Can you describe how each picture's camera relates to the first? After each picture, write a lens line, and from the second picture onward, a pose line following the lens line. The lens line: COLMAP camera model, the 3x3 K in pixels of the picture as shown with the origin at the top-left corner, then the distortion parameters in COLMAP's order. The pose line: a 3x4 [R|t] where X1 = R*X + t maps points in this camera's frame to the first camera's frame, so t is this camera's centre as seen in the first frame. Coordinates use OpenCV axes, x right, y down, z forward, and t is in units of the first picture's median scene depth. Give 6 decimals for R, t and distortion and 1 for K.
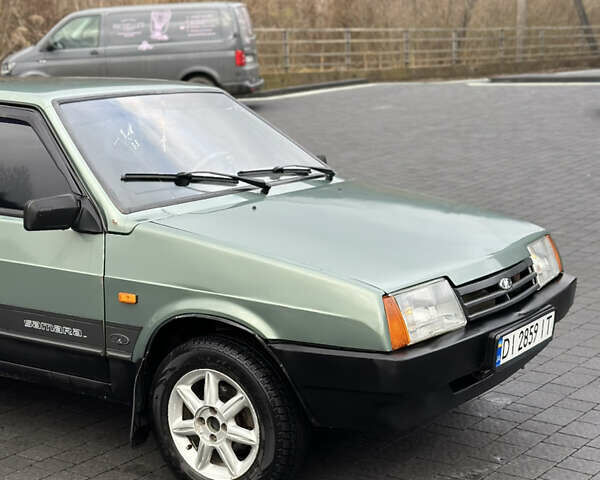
lens RADIAL K [[1097.3, 0, 300.0], [0, 1097.3, 240.0], [0, 0, 1]] dist [0.118104, 0.158417]
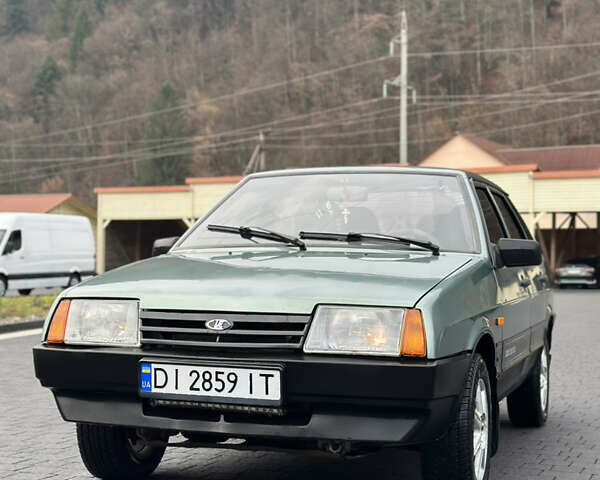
lens RADIAL K [[1097.3, 0, 300.0], [0, 1097.3, 240.0], [0, 0, 1]] dist [0.118104, 0.158417]
pose [[0.276982, 0.002908, -0.960871, 1.160468], [-0.181661, 0.982120, -0.049394, 0.000882], [0.943547, 0.188233, 0.272558, 0.804998]]
